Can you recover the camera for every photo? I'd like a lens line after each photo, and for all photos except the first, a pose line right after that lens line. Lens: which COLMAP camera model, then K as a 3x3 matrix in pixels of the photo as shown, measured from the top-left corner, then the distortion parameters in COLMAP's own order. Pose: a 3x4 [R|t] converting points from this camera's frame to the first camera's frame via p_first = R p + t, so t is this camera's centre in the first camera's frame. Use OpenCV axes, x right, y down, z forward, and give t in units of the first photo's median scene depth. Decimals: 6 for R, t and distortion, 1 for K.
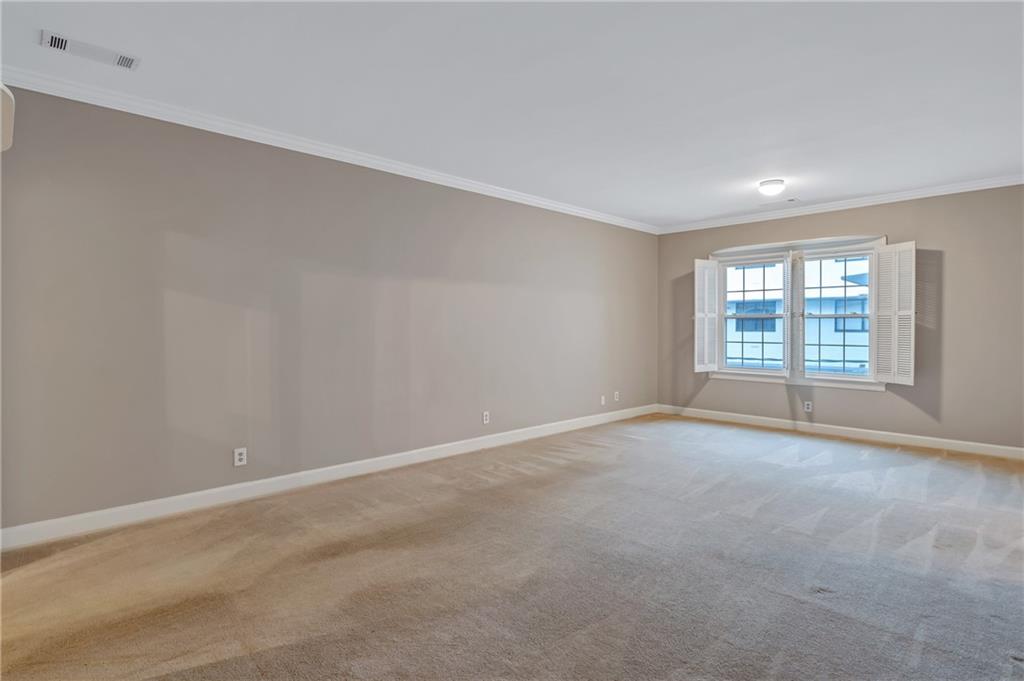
lens RADIAL K [[521.7, 0, 514.4], [0, 521.7, 339.1], [0, 0, 1]] dist [-0.007069, -0.000389]
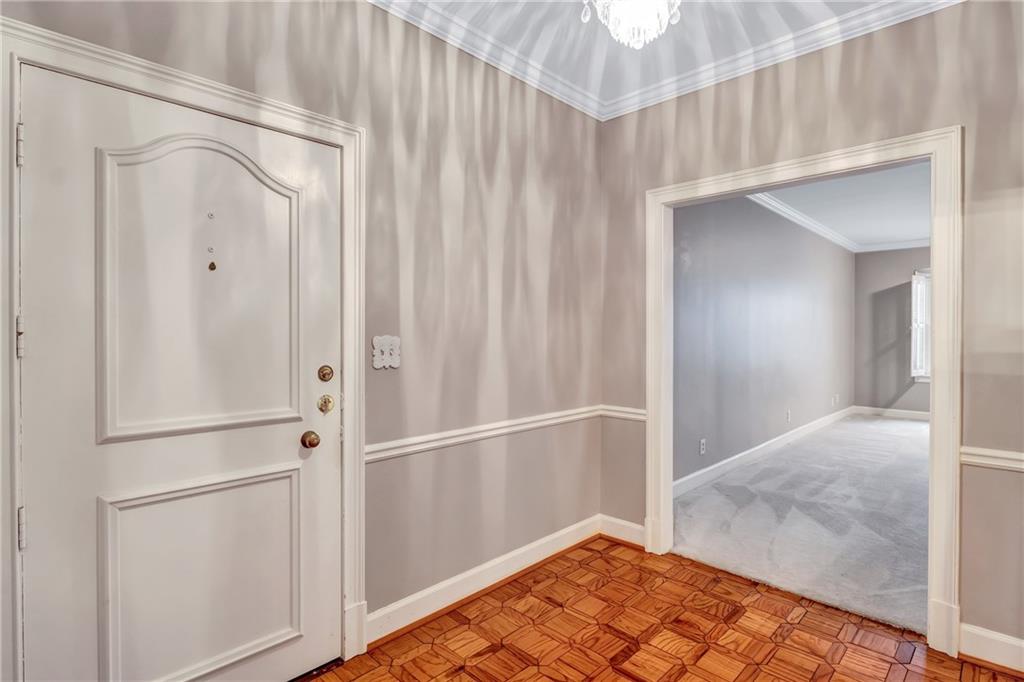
lens RADIAL K [[521.7, 0, 510.0], [0, 521.7, 337.4], [0, 0, 1]] dist [-0.007069, -0.000389]
pose [[0.999766, 0.004438, 0.021180, -0.535194], [-0.004197, 0.999926, -0.011400, -0.003979], [-0.021229, 0.011309, 0.999711, -0.097154]]
